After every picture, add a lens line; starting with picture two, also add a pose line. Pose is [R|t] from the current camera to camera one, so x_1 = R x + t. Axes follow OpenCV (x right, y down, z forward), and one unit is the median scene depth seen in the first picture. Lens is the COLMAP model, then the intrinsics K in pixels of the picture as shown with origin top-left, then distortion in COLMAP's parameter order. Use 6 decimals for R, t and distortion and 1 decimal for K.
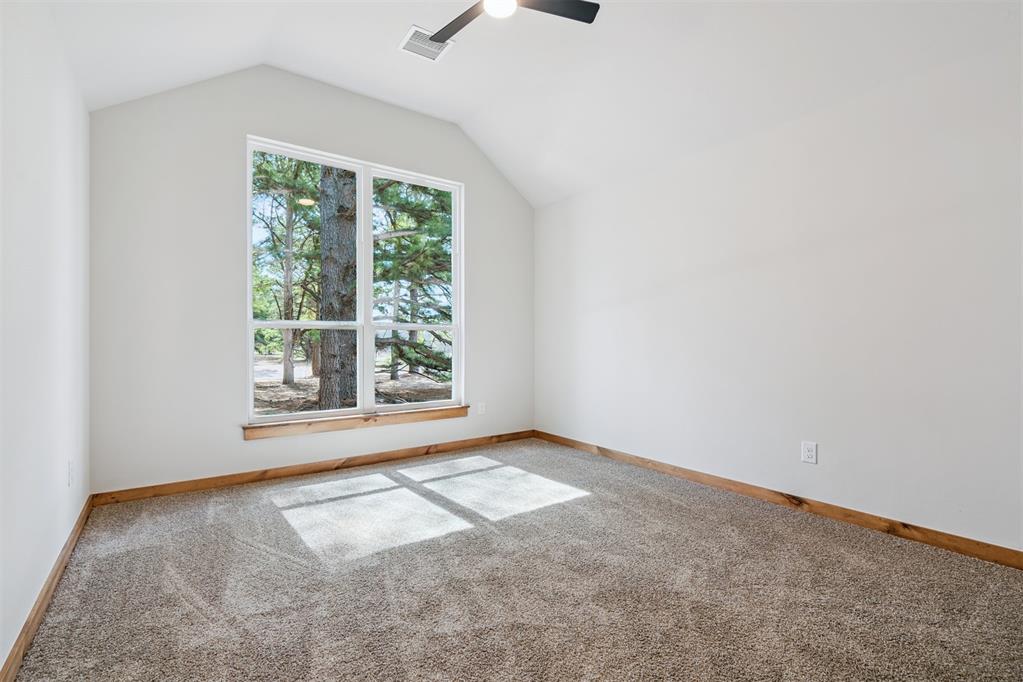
lens RADIAL K [[469.4, 0, 517.8], [0, 469.4, 343.6], [0, 0, 1]] dist [-0.009045, 0.002439]
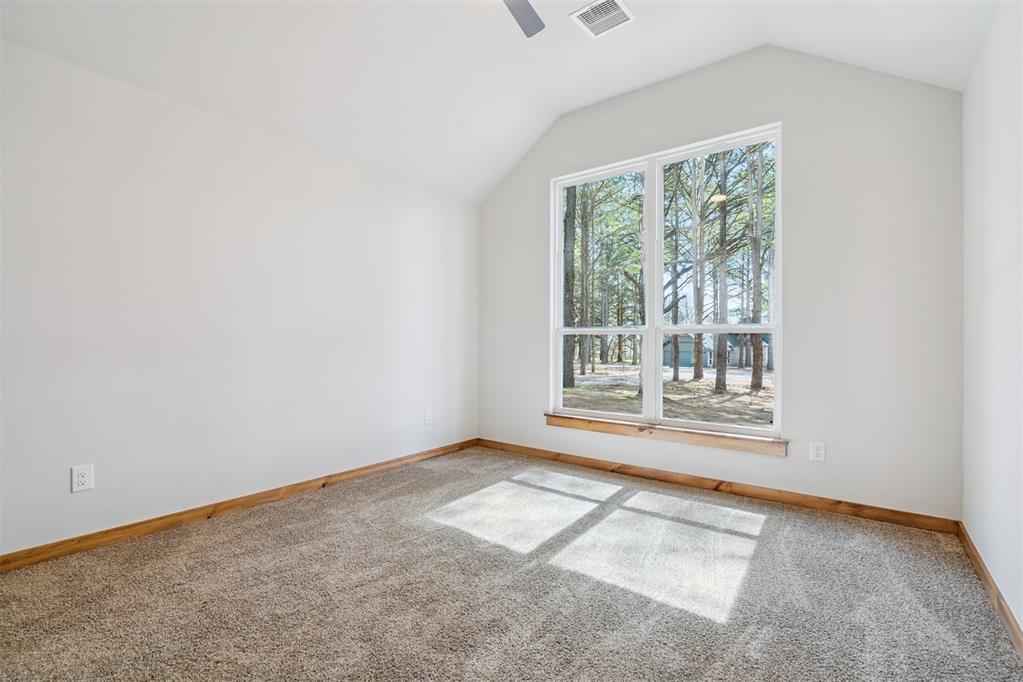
lens RADIAL K [[469.4, 0, 517.5], [0, 469.4, 339.2], [0, 0, 1]] dist [-0.009045, 0.002439]
pose [[0.247569, -0.010835, -0.968810, 0.608283], [-0.008986, 0.999869, -0.013478, -0.004546], [0.968829, 0.012042, 0.247439, 0.601718]]
